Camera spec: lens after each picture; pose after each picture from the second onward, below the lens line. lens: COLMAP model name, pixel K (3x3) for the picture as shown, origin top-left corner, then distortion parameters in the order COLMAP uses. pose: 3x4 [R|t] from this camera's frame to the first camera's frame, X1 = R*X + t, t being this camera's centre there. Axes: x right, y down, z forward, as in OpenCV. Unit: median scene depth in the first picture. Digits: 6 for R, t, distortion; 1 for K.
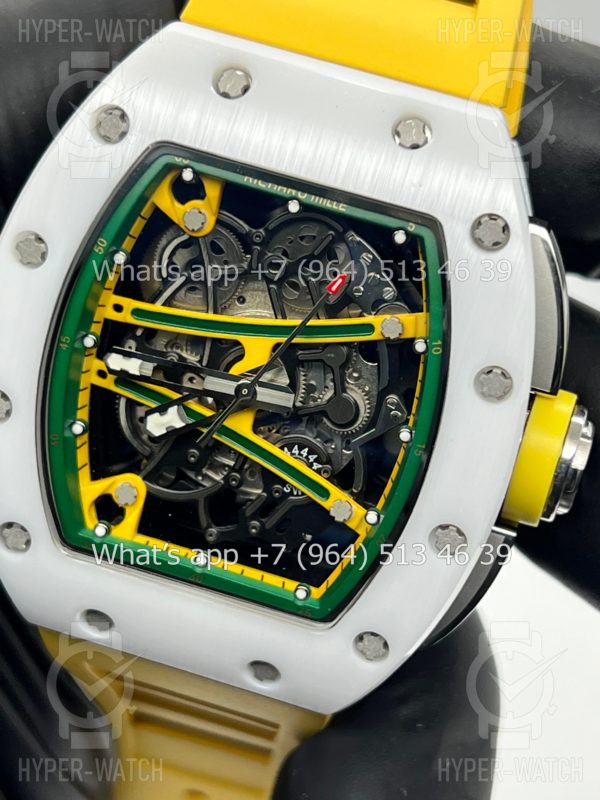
lens RADIAL K [[1926.9, 0, 293.2], [0, 1926.9, 412.8], [0, 0, 1]] dist [0.253304, 0.000000]
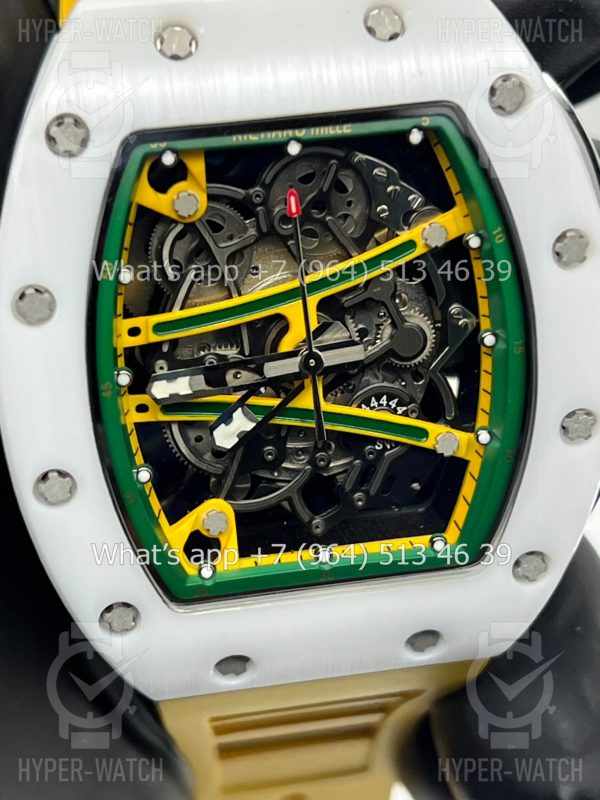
lens RADIAL K [[1926.9, 0, 296.1], [0, 1926.9, 401.0], [0, 0, 1]] dist [0.253304, 0.000000]
pose [[0.895944, -0.387253, 0.217528, -0.230125], [0.378687, 0.921926, 0.081537, -0.069476], [-0.232120, 0.009322, 0.972642, 0.130422]]
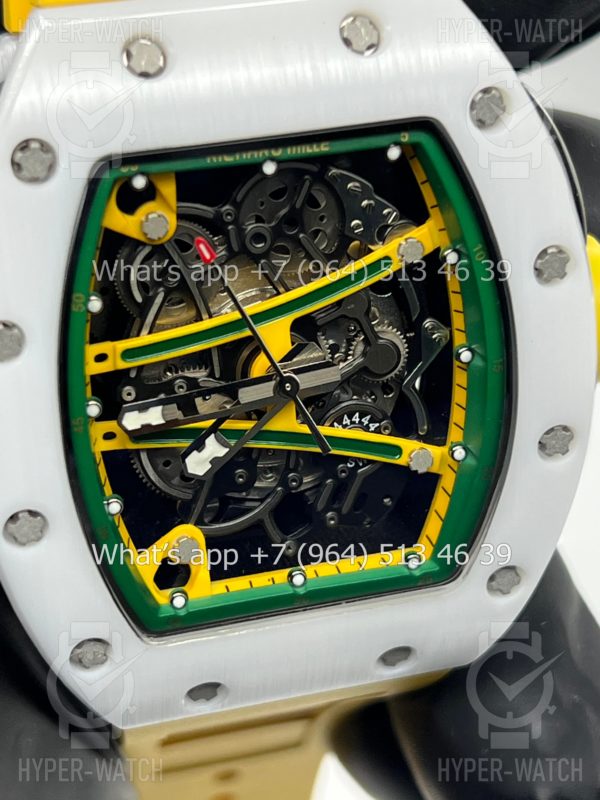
lens RADIAL K [[1926.9, 0, 300.5], [0, 1926.9, 399.2], [0, 0, 1]] dist [0.253304, 0.000000]
pose [[0.861739, -0.424857, 0.277311, -0.258286], [0.383601, 0.903334, 0.191930, -0.167220], [-0.332048, -0.059017, 0.941414, 0.184106]]
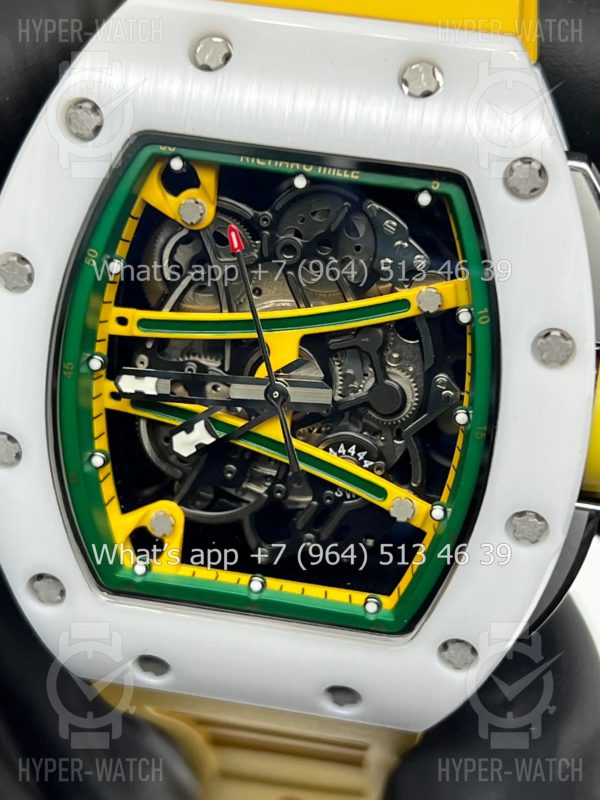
lens RADIAL K [[1926.9, 0, 301.9], [0, 1926.9, 403.8], [0, 0, 1]] dist [0.253304, 0.000000]
pose [[0.989134, -0.145851, -0.018458, 0.002469], [0.146423, 0.988608, 0.034858, -0.035767], [0.013164, -0.037182, 0.999222, 0.108124]]
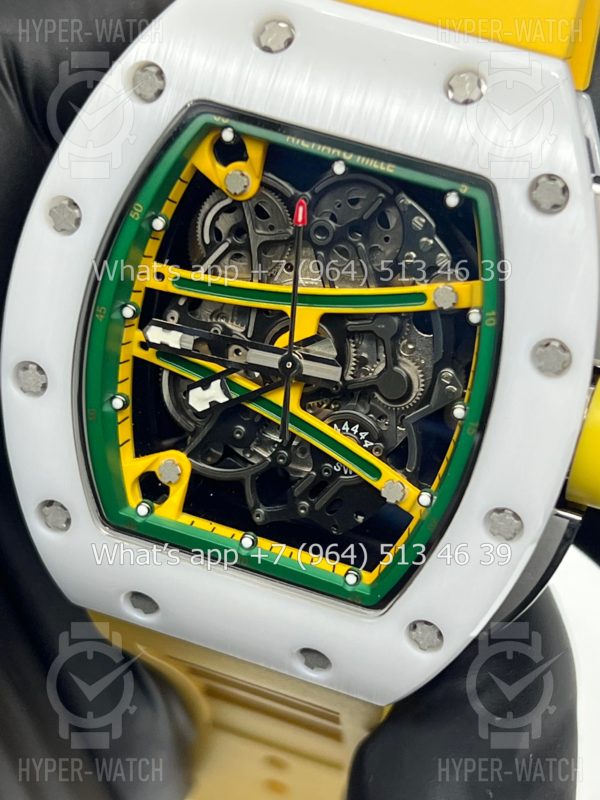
lens RADIAL K [[1926.9, 0, 295.7], [0, 1926.9, 406.2], [0, 0, 1]] dist [0.253304, 0.000000]
pose [[0.996168, 0.003577, -0.087386, 0.059810], [-0.001780, 0.999786, 0.020632, -0.010224], [0.087441, -0.020397, 0.995961, 0.059520]]
